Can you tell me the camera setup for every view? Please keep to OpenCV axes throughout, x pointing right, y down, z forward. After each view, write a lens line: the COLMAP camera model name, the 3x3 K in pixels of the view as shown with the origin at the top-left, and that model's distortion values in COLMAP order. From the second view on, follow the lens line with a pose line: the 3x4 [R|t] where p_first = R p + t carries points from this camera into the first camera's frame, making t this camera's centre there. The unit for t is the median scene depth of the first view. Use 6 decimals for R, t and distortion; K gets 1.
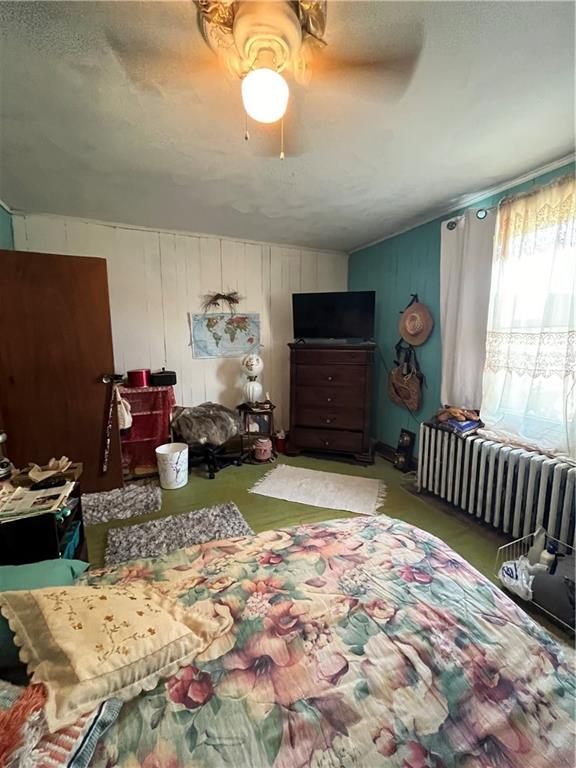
lens RADIAL K [[309.8, 0, 286.5], [0, 309.8, 379.7], [0, 0, 1]] dist [-0.001026, -0.000170]
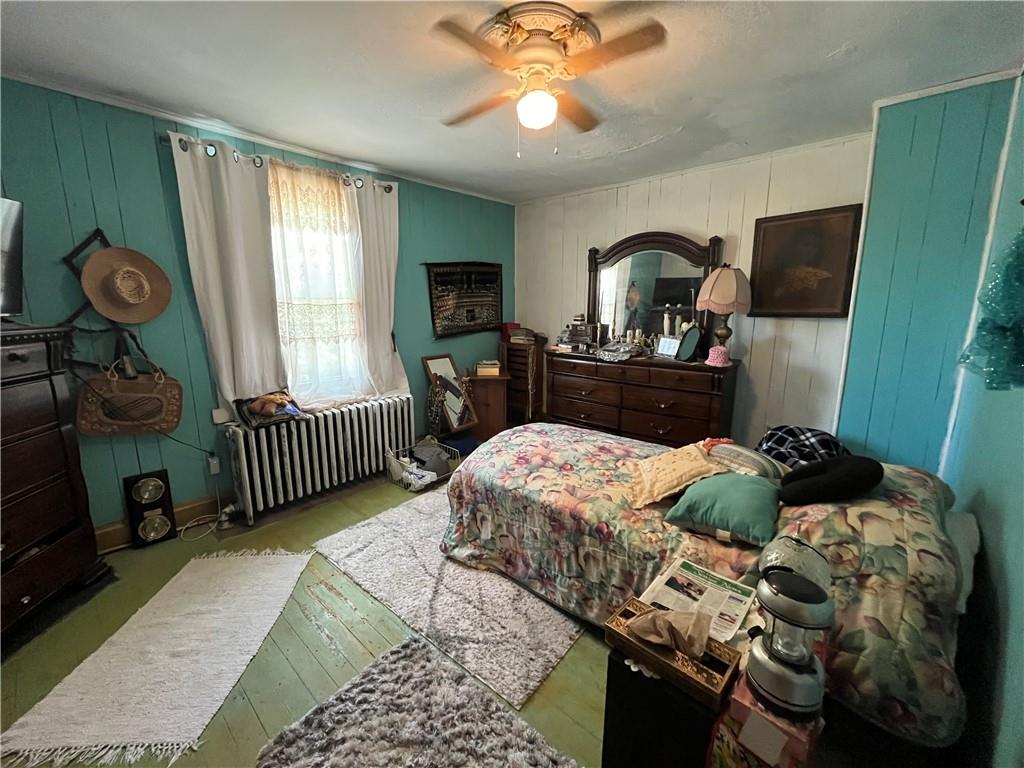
lens RADIAL K [[413.0, 0, 509.7], [0, 413.0, 382.2], [0, 0, 1]] dist [-0.001026, -0.000170]
pose [[-0.424609, -0.171704, 0.888946, -1.391871], [0.111859, 0.964380, 0.239705, -0.266660], [-0.898440, 0.201217, -0.390278, 1.677457]]
